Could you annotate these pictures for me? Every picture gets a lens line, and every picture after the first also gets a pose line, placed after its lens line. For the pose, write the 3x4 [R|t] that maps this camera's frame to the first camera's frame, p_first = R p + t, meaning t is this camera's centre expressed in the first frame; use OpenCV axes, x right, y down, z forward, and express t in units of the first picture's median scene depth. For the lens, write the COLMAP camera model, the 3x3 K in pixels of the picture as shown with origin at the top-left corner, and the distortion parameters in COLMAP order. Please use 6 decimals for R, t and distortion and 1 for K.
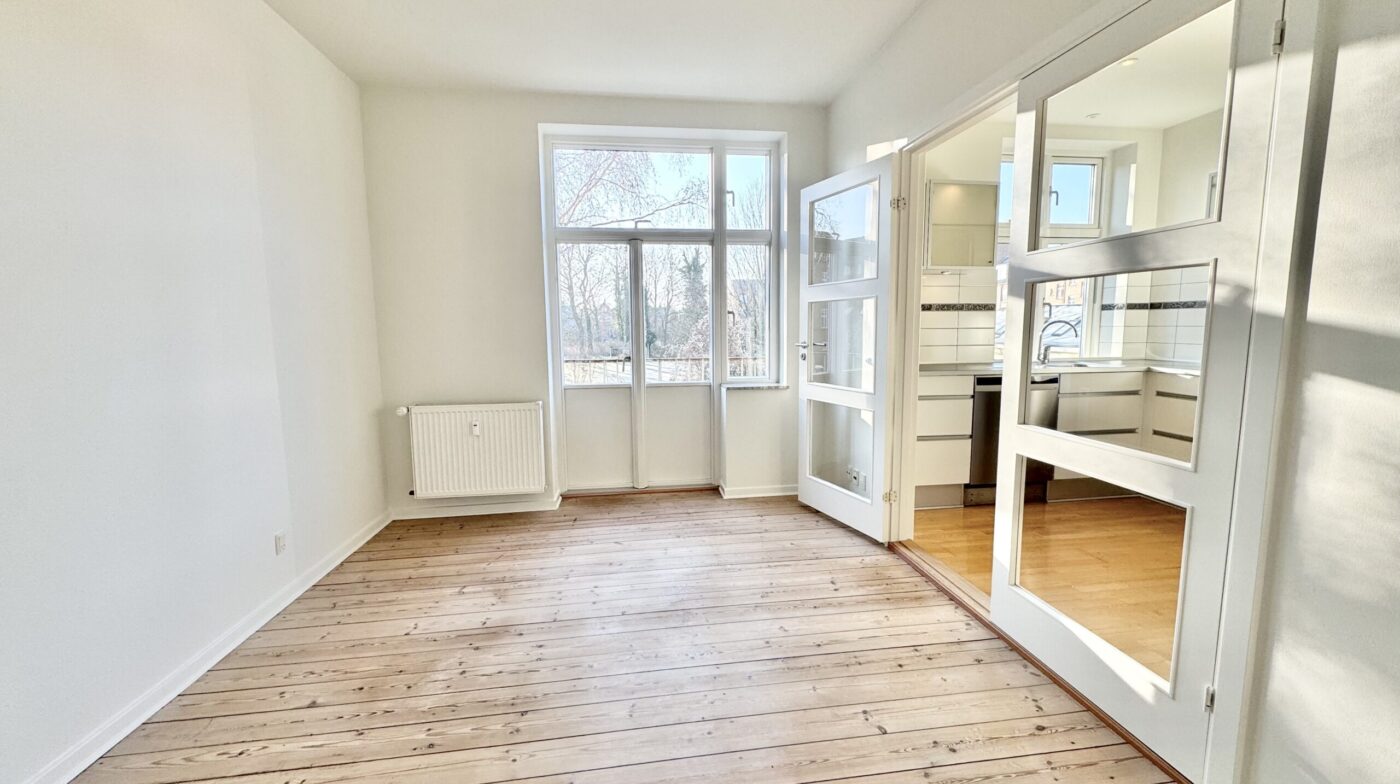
lens RADIAL K [[557.4, 0, 700.0], [0, 557.4, 392.0], [0, 0, 1]] dist [-0.002323, -0.000084]
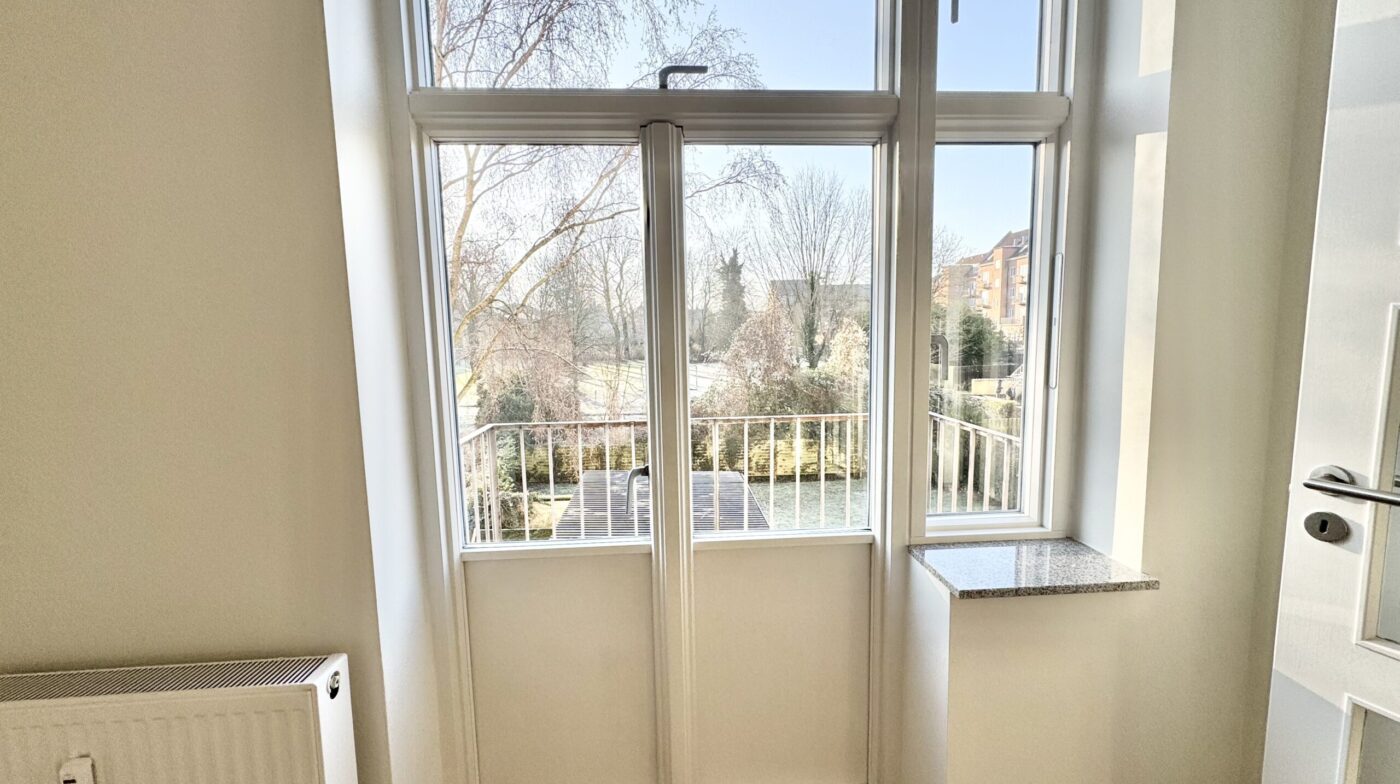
lens RADIAL K [[557.4, 0, 700.0], [0, 557.4, 392.0], [0, 0, 1]] dist [-0.002323, -0.000084]
pose [[0.997863, -0.001439, -0.065324, -0.011048], [0.001245, 0.999995, -0.003007, -0.017267], [0.065328, 0.002920, 0.997860, 0.102695]]
